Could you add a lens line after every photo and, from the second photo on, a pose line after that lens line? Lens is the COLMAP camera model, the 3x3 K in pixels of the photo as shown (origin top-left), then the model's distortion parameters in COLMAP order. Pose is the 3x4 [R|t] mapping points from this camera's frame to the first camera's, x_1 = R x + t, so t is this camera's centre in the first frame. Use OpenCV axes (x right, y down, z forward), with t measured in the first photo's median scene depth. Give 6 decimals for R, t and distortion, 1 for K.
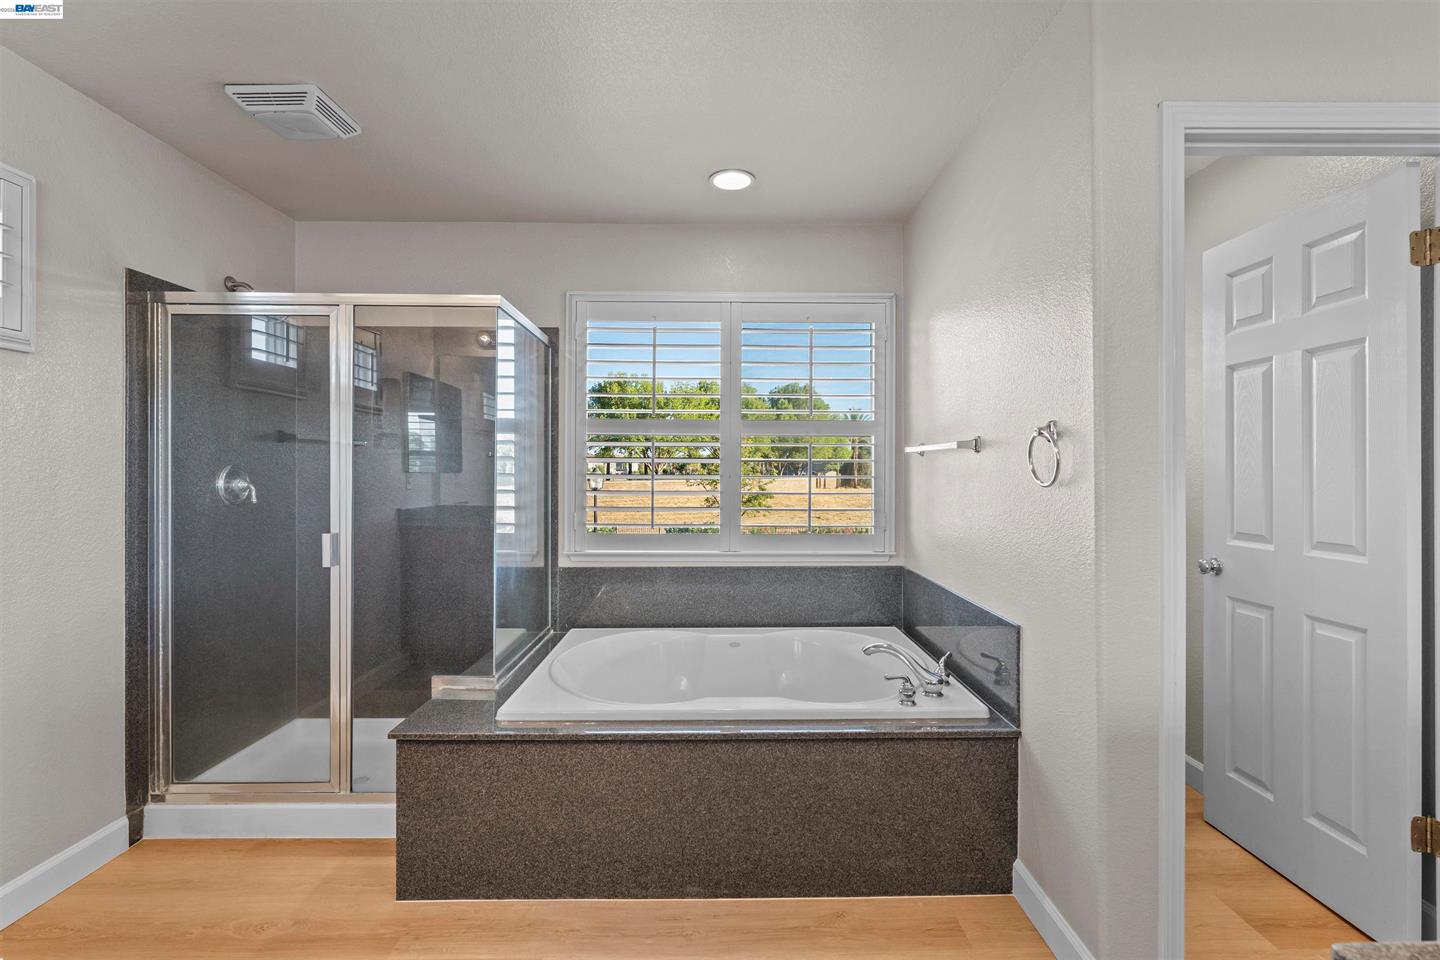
lens RADIAL K [[665.7, 0, 727.9], [0, 665.7, 485.3], [0, 0, 1]] dist [0.002663, 0.000352]
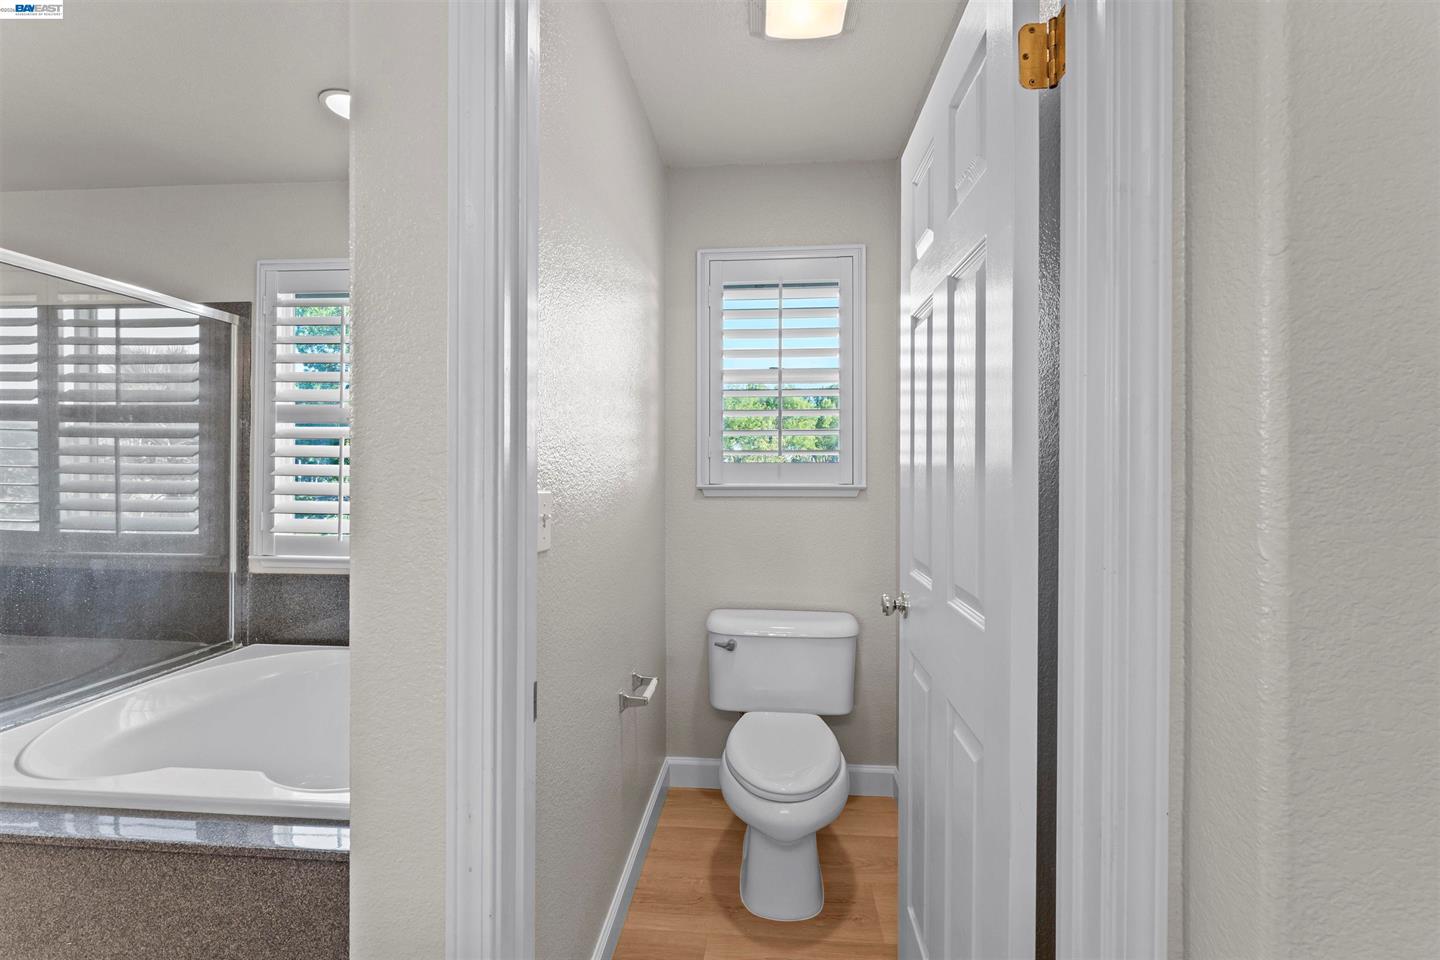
lens RADIAL K [[597.0, 0, 720.0], [0, 597.0, 480.0], [0, 0, 1]] dist [0.001712, 0.000695]
pose [[0.994440, 0.004199, -0.105218, 0.460342], [-0.003765, 0.999984, 0.004326, -0.006940], [0.105235, -0.003906, 0.994440, 0.278274]]
